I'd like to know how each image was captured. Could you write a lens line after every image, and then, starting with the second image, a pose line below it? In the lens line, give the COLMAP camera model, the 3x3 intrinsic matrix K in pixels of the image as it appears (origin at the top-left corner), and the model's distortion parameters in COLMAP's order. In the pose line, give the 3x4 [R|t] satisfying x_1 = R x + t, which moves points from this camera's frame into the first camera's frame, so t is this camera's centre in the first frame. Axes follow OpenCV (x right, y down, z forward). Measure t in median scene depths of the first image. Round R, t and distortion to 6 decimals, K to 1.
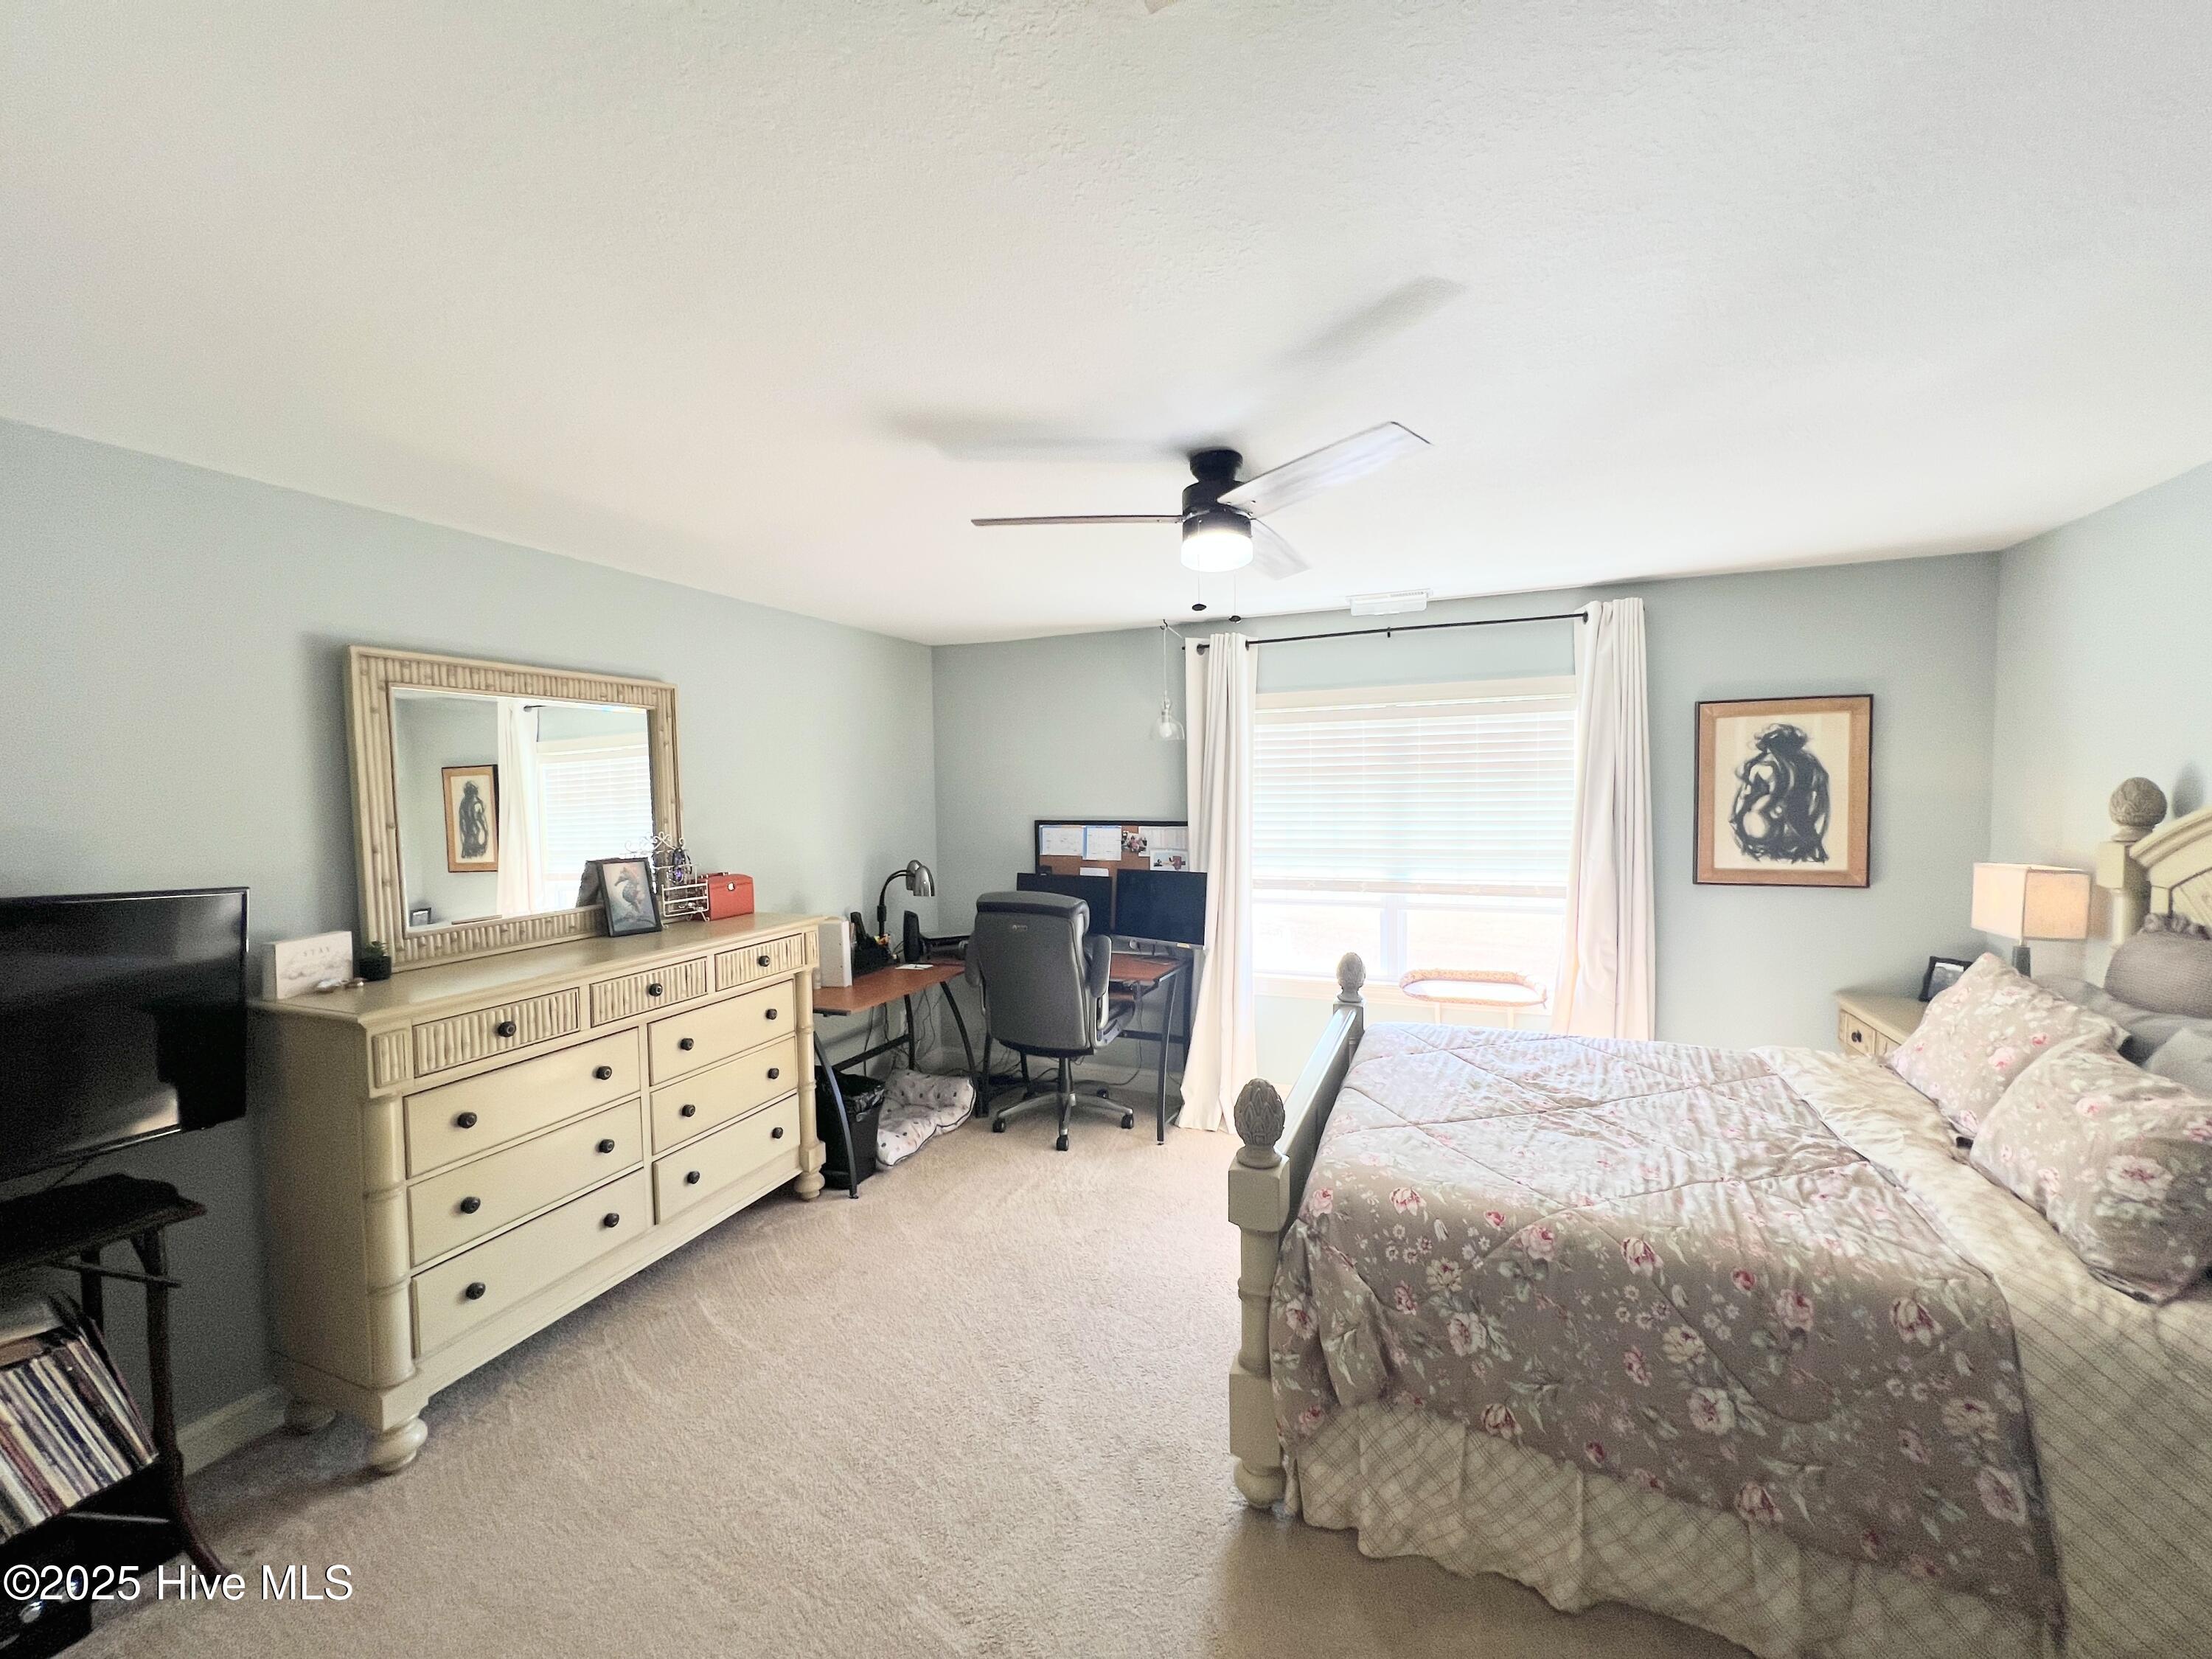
lens RADIAL K [[885.0, 0, 1107.6], [0, 885.0, 827.2], [0, 0, 1]] dist [-0.003405, 0.000411]
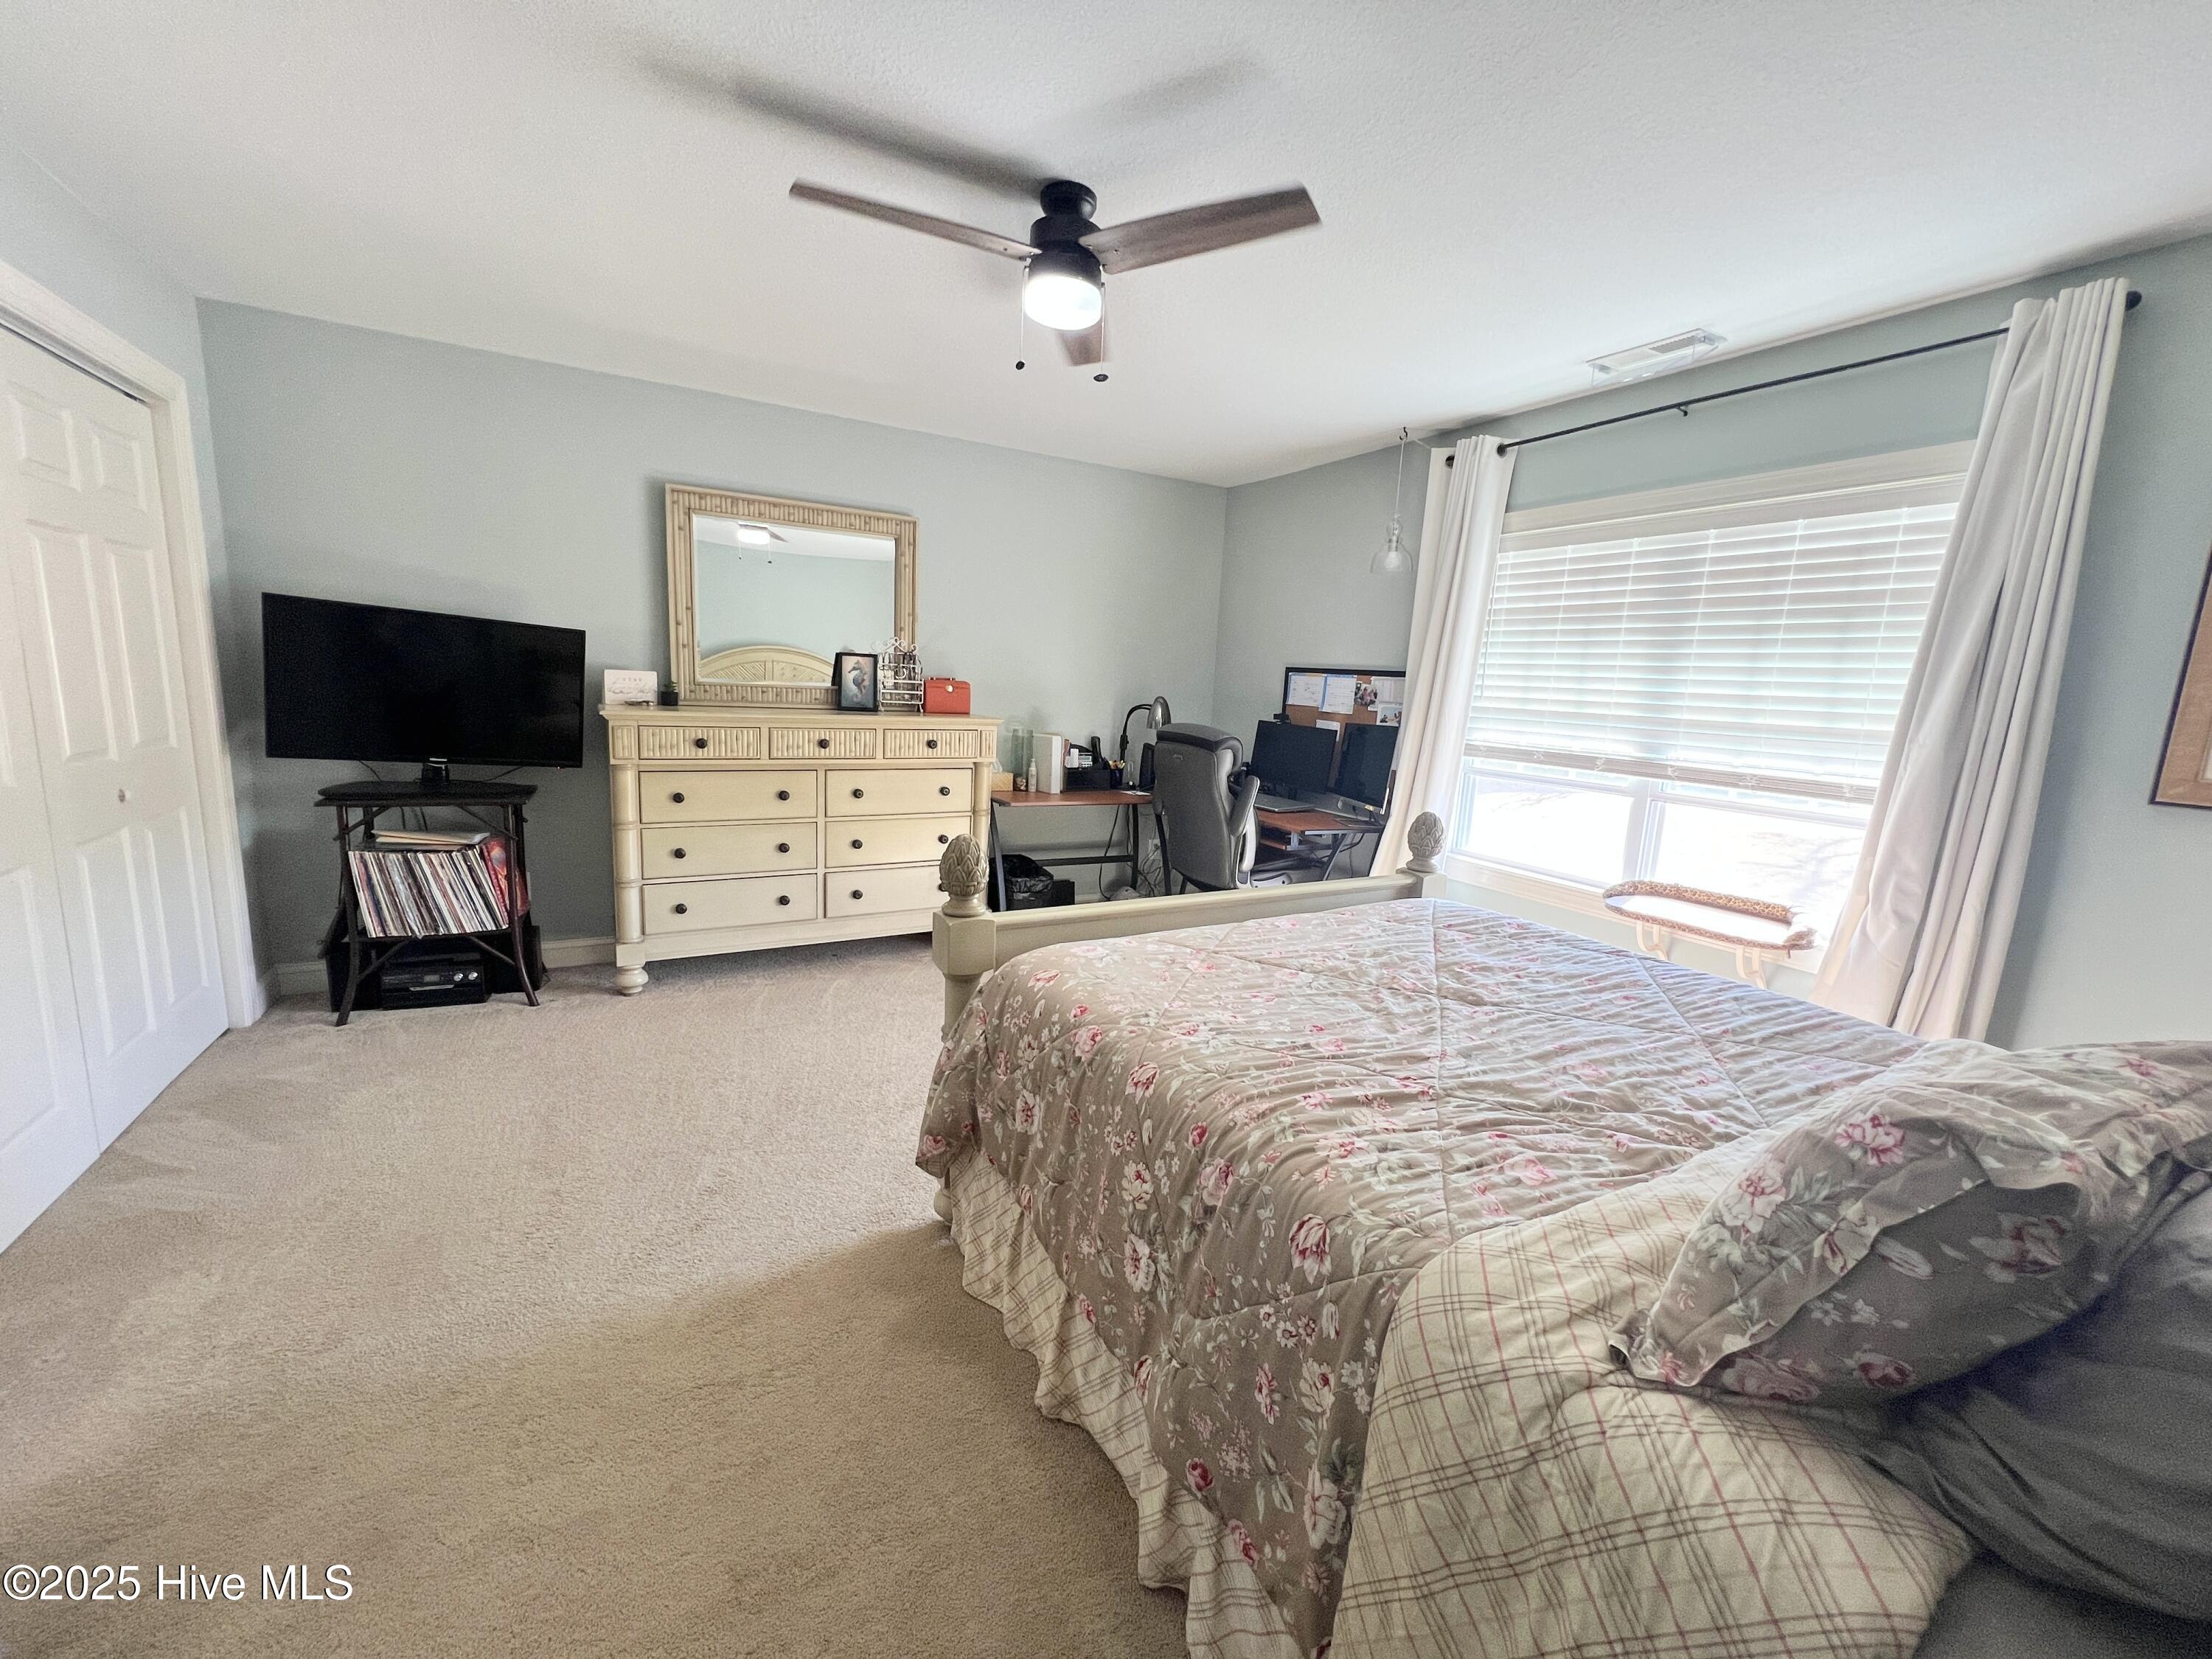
lens RADIAL K [[885.0, 0, 1106.1], [0, 885.0, 826.4], [0, 0, 1]] dist [-0.003405, 0.000411]
pose [[0.784141, 0.158320, -0.600049, 0.505318], [-0.092420, 0.985920, 0.139356, 0.064061], [0.613663, -0.053818, 0.787732, 0.158761]]
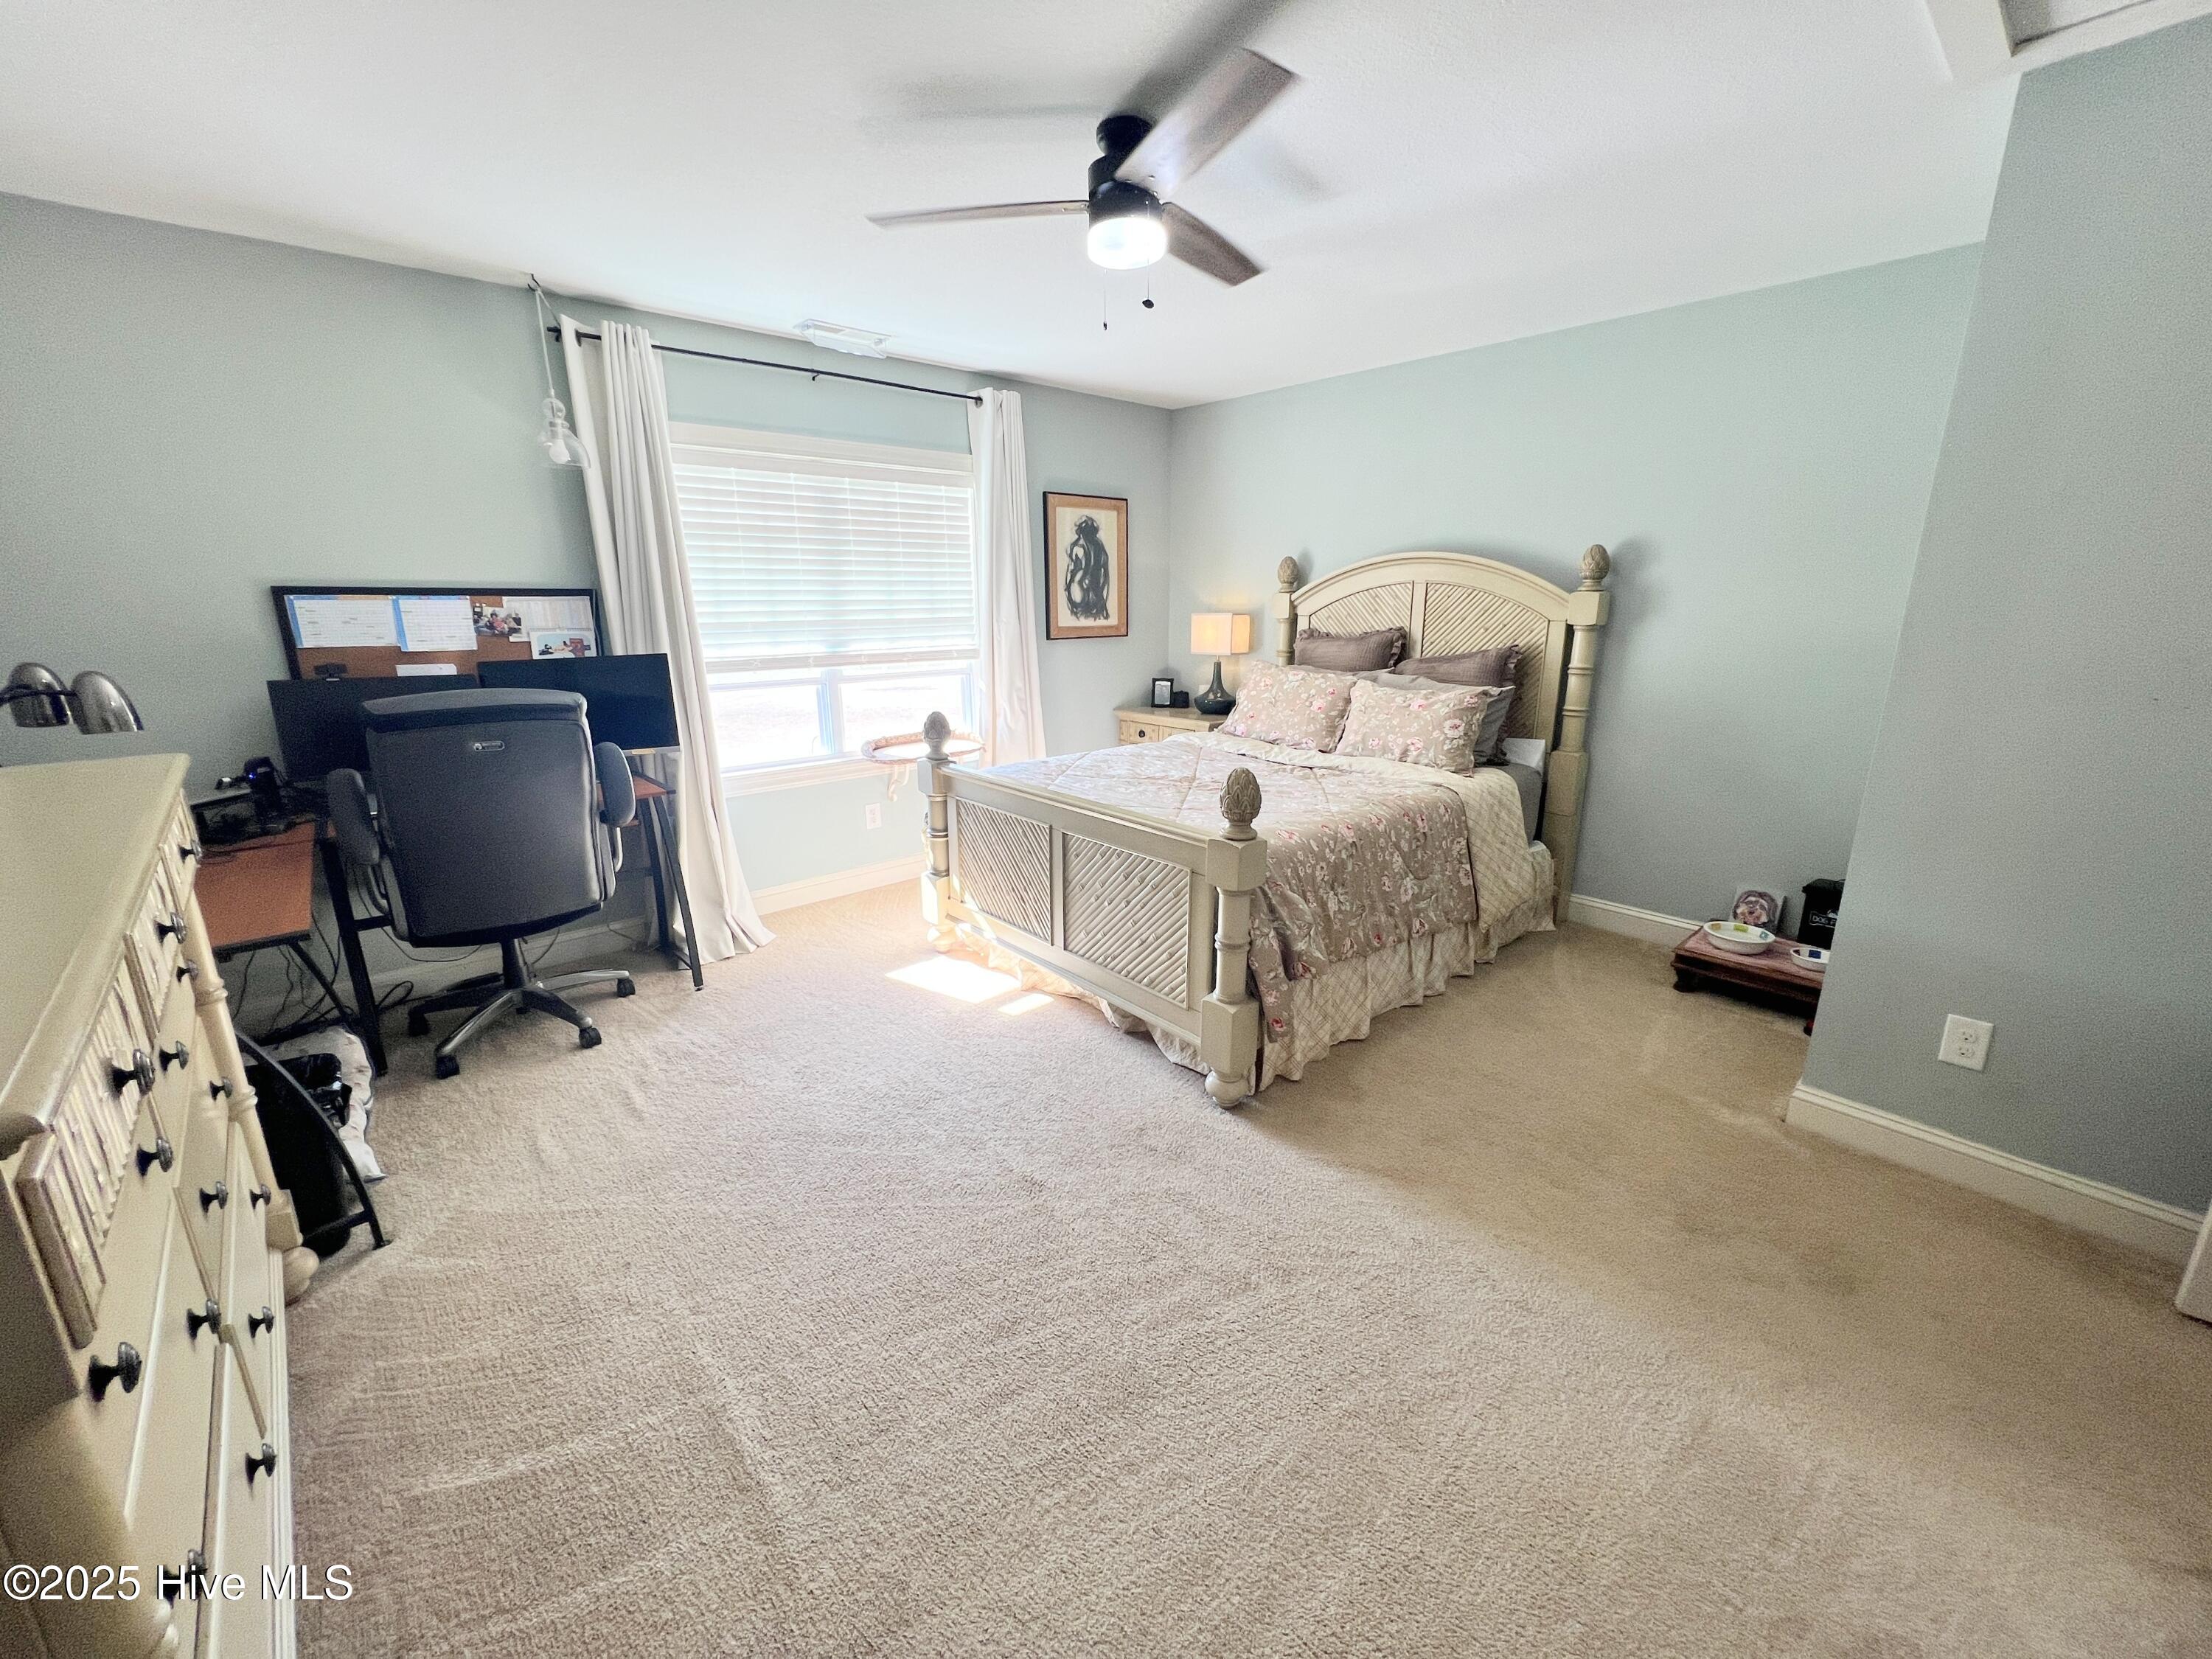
lens RADIAL K [[885.0, 0, 1108.9], [0, 885.0, 826.4], [0, 0, 1]] dist [-0.003405, 0.000411]
pose [[0.432745, -0.213455, 0.875882, -0.521923], [0.038141, 0.975030, 0.218774, 0.053260], [-0.900709, -0.061266, 0.430080, 0.357787]]
